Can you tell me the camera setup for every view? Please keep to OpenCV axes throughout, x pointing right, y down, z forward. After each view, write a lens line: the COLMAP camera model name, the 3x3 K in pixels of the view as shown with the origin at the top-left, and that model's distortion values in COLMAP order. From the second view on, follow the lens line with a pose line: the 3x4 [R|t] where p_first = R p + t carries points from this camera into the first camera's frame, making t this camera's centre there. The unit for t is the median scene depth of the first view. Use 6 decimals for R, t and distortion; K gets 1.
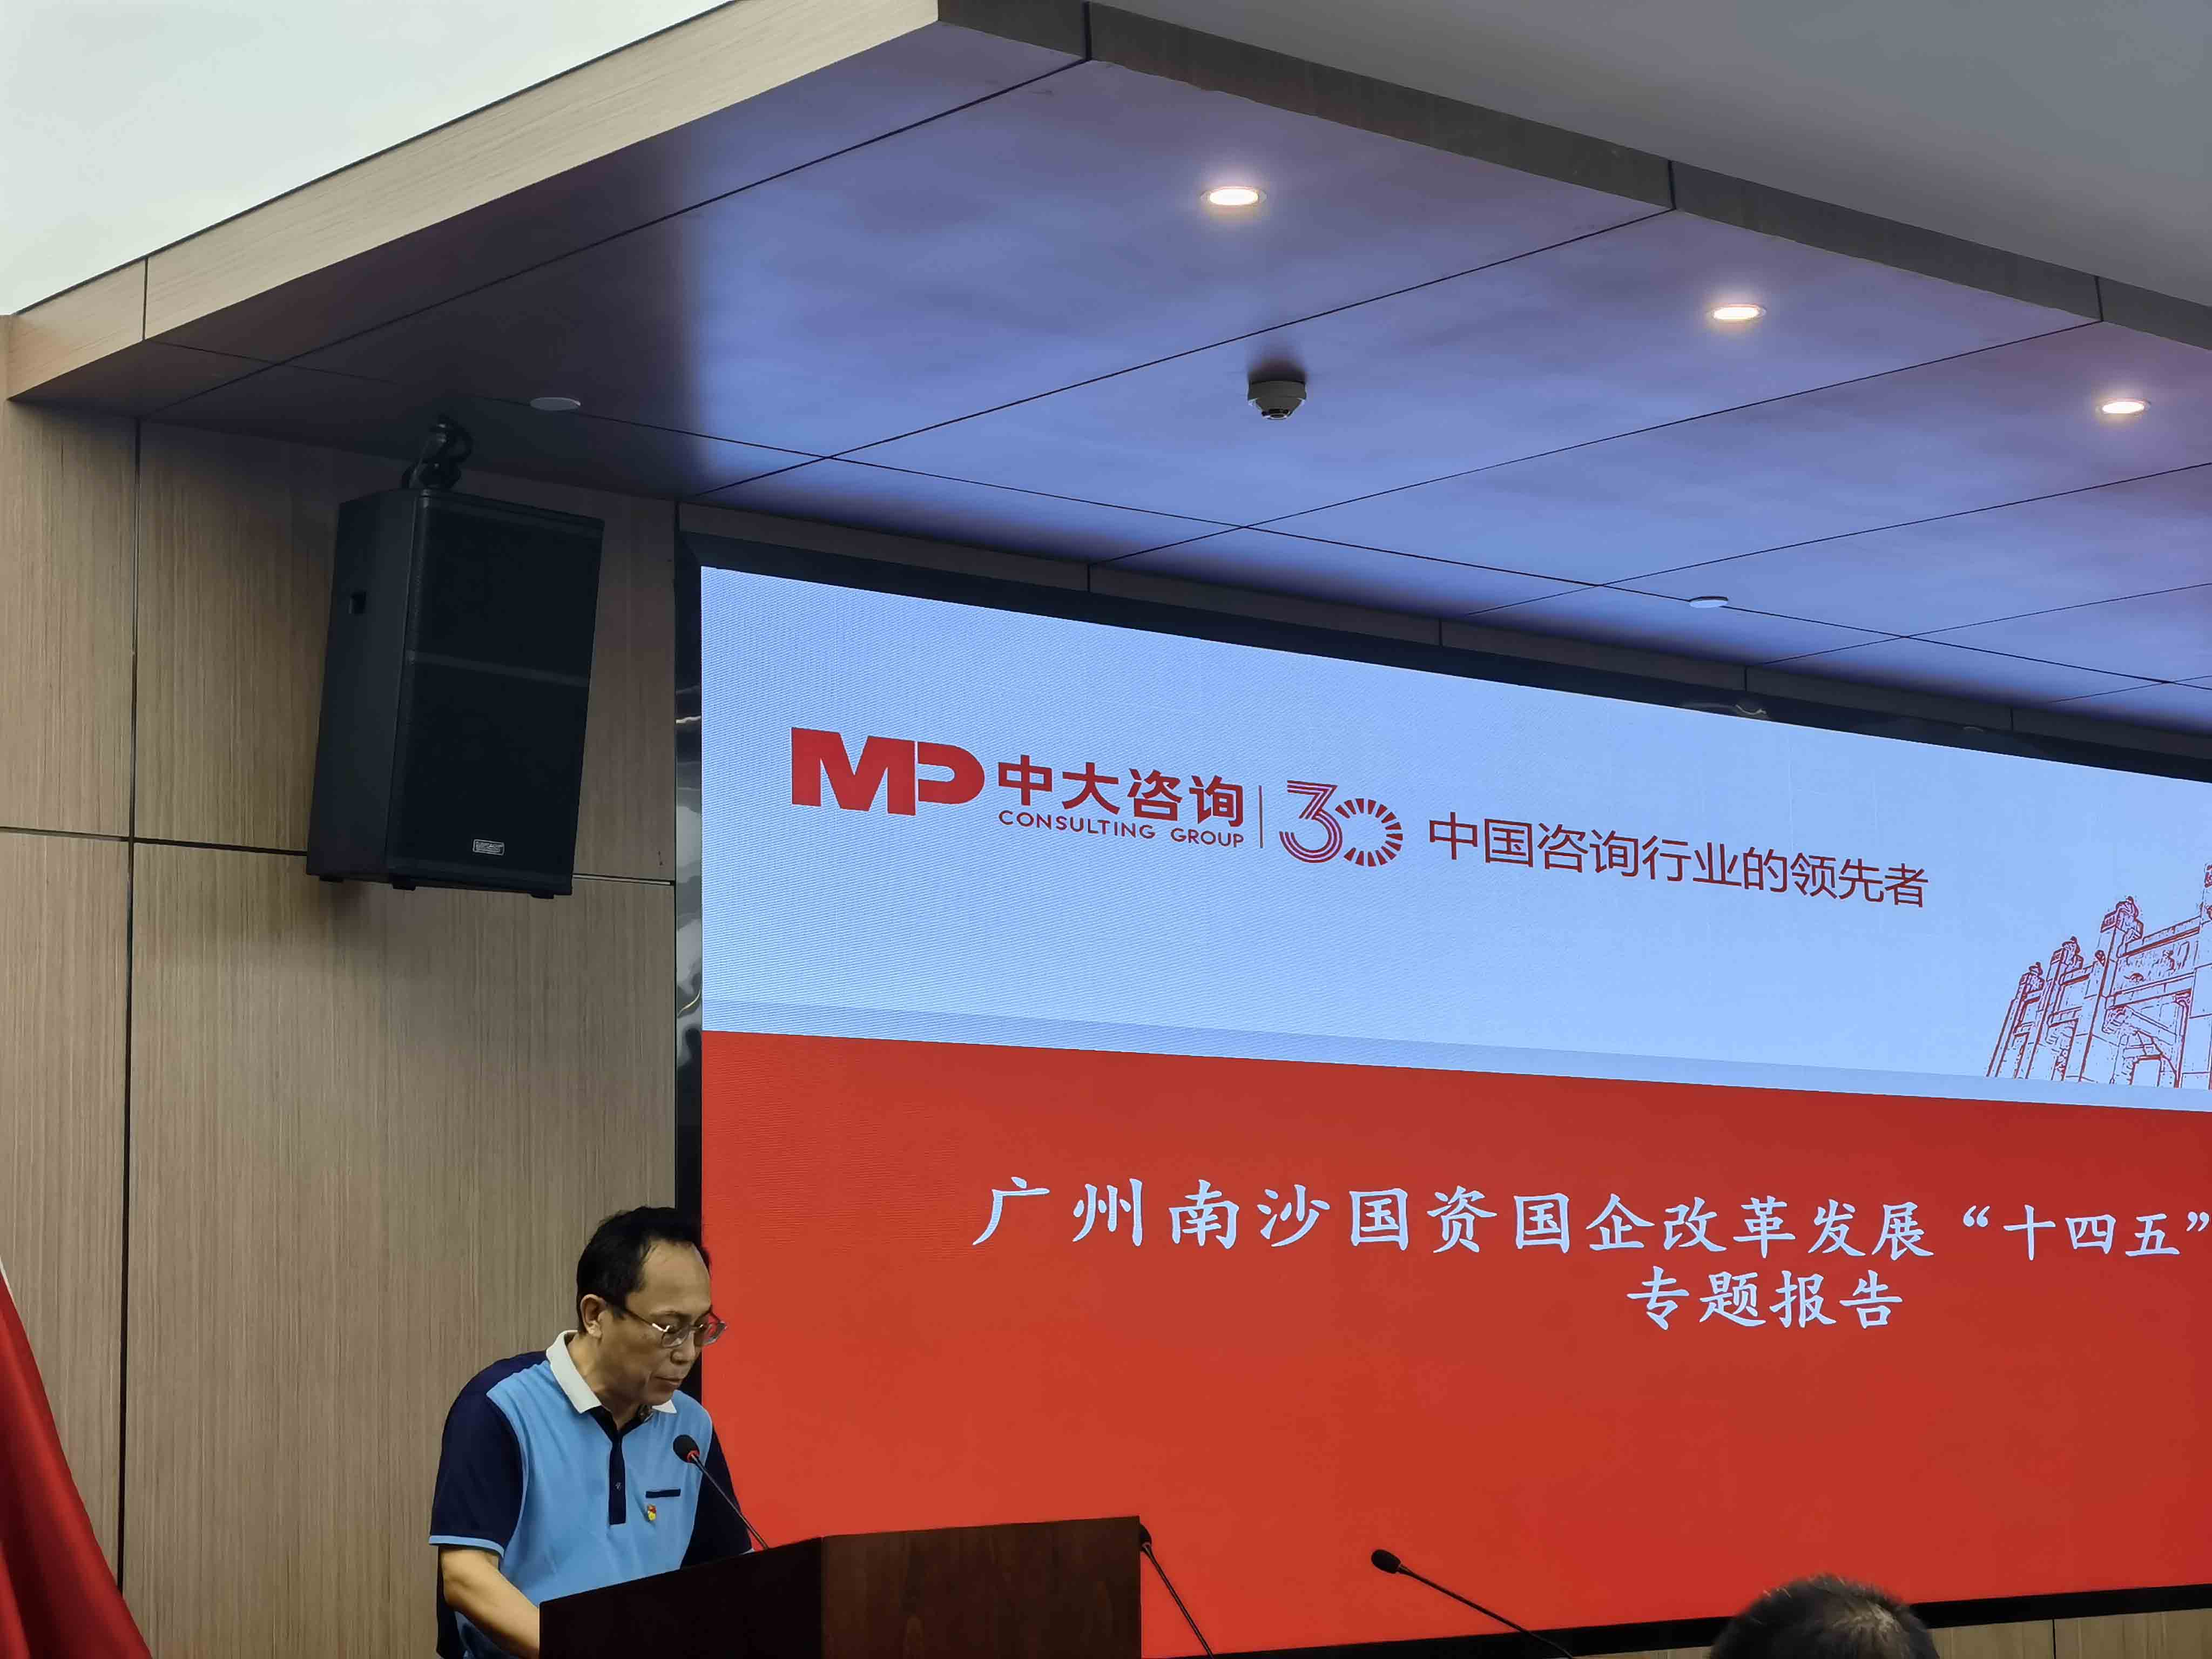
lens RADIAL K [[3967.2, 0, 1106.0], [0, 3967.2, 829.5], [0, 0, 1]] dist [0.291114, -1.140831]
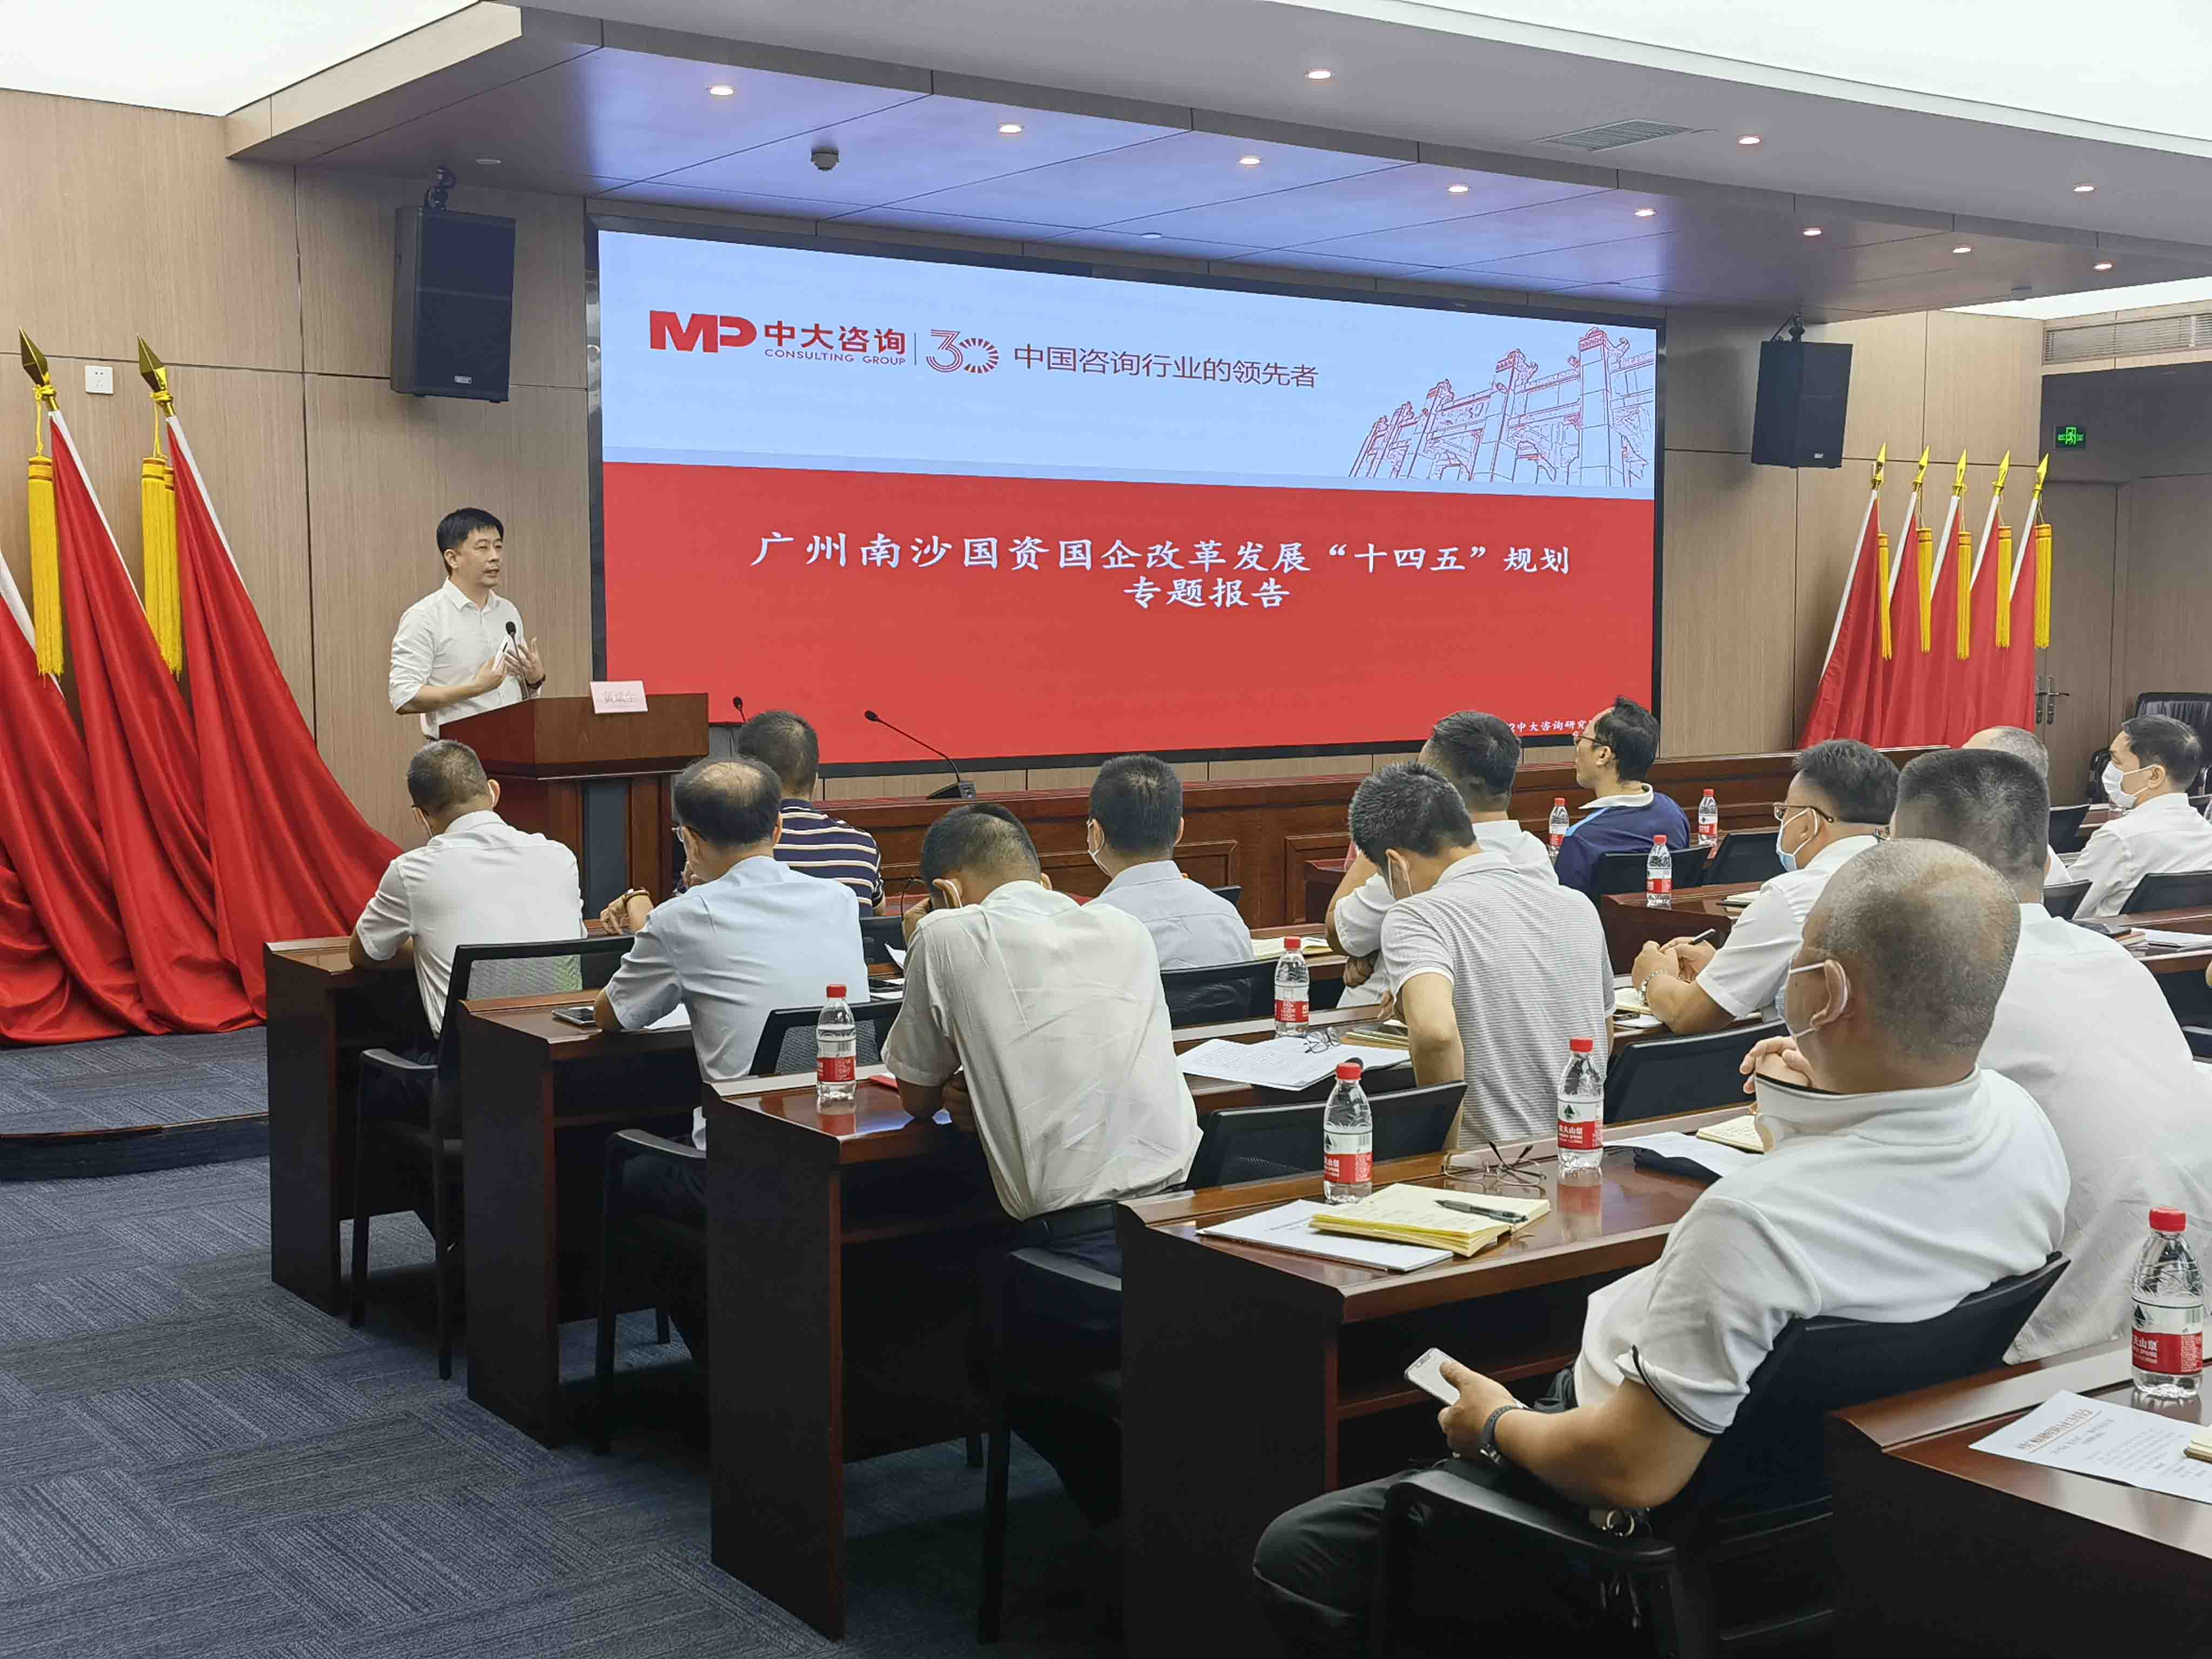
lens RADIAL K [[2725.6, 0, 1106.0], [0, 2725.6, 829.5], [0, 0, 1]] dist [-0.016083, 0.787352]
pose [[0.994318, 0.021668, -0.104219, 0.273138], [0.000882, 0.977352, 0.211619, -0.055192], [0.106444, -0.210508, 0.971780, -0.347491]]
